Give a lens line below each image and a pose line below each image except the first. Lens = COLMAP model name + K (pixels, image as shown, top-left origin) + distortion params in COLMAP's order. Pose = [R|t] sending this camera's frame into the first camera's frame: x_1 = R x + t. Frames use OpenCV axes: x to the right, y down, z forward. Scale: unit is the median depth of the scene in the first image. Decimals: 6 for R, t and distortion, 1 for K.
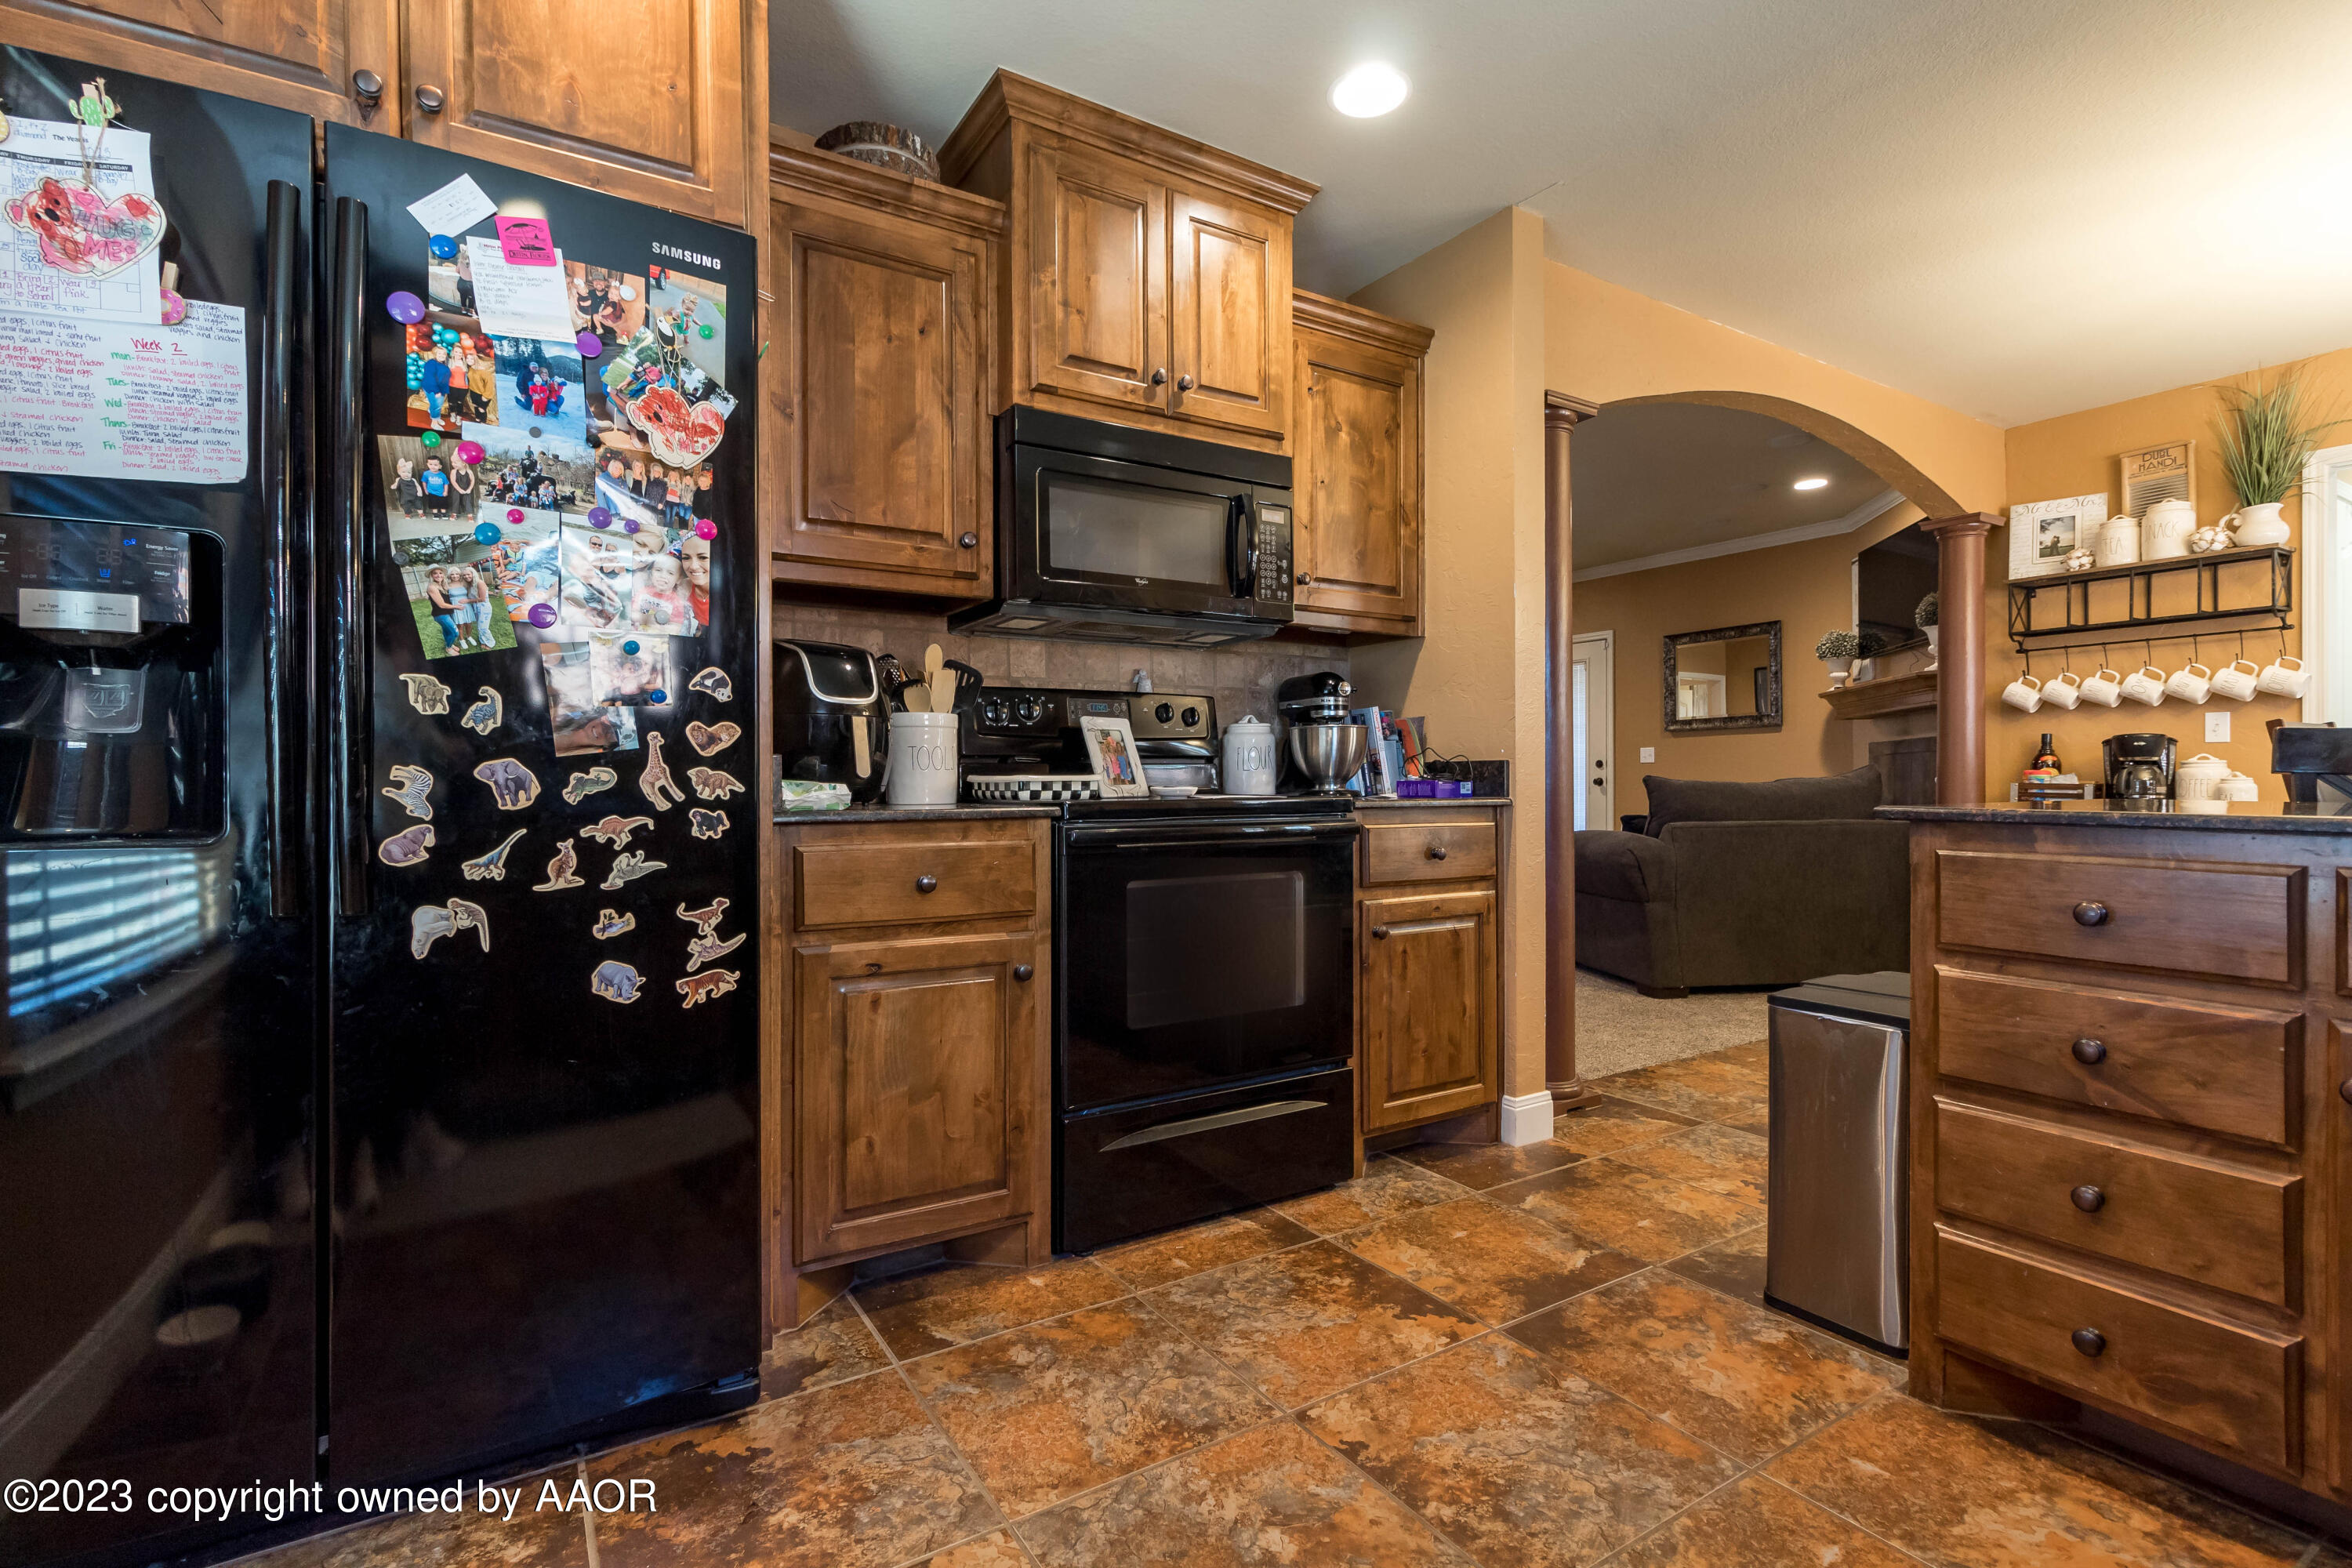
lens RADIAL K [[1101.4, 0, 1197.9], [0, 1101.4, 779.2], [0, 0, 1]] dist [0.001939, -0.000551]
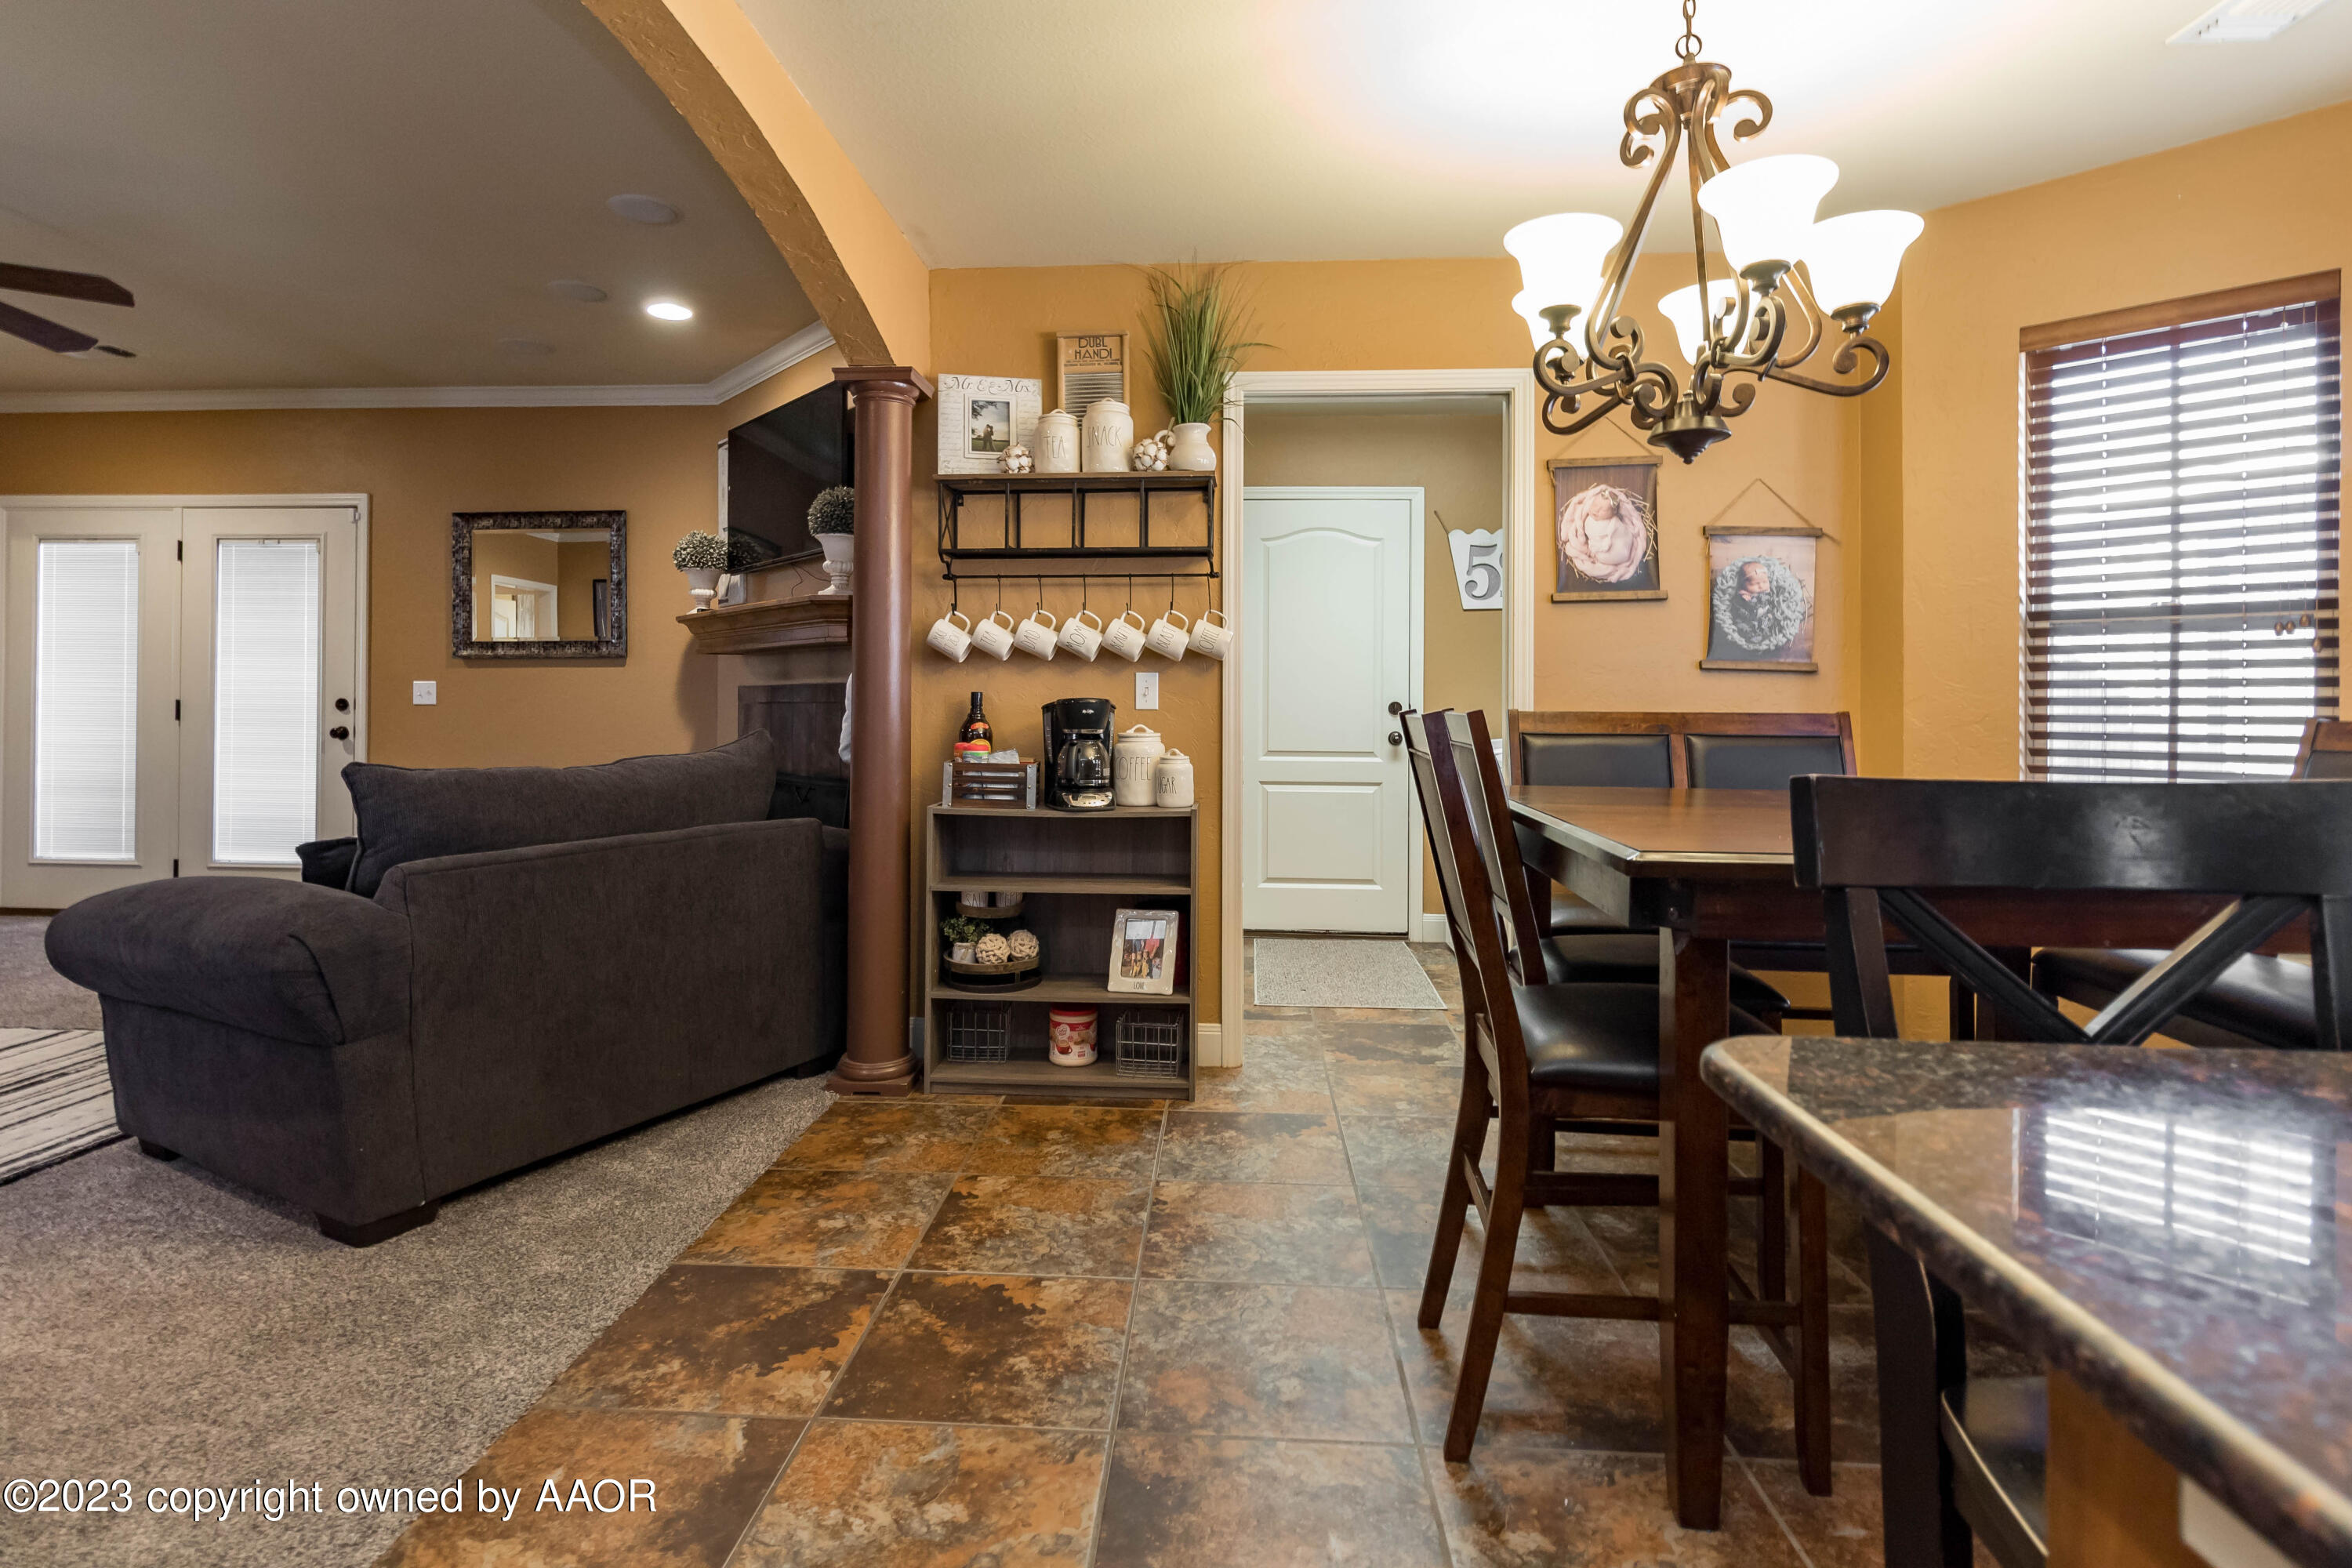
lens RADIAL K [[1101.4, 0, 1132.7], [0, 1101.4, 708.2], [0, 0, 1]] dist [0.001939, -0.000551]
pose [[0.606428, 0.002373, 0.795135, 0.247967], [-0.010019, 0.999939, 0.004657, -0.034688], [-0.795075, -0.010791, 0.606415, 0.469354]]
